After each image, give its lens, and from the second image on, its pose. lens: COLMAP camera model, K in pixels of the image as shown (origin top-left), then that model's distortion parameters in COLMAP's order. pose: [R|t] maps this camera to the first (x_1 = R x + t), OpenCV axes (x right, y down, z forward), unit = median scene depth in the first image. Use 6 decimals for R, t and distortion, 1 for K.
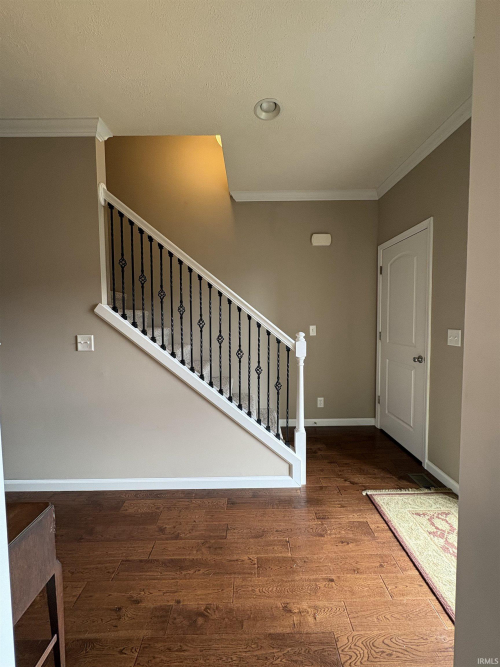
lens RADIAL K [[265.4, 0, 251.6], [0, 265.4, 332.9], [0, 0, 1]] dist [0.001222, -0.000181]
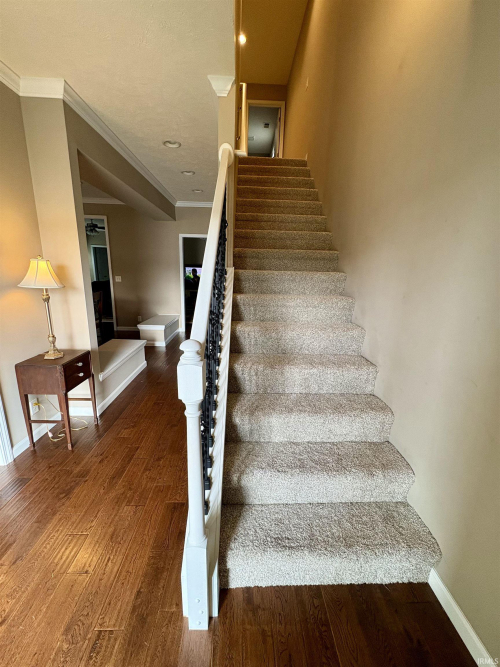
lens RADIAL K [[265.4, 0, 249.5], [0, 265.4, 332.9], [0, 0, 1]] dist [0.001222, -0.000181]
pose [[0.025050, 0.237374, -0.971095, 0.741841], [-0.080877, 0.968697, 0.234702, -0.142455], [0.996409, 0.072660, 0.043464, 1.368651]]
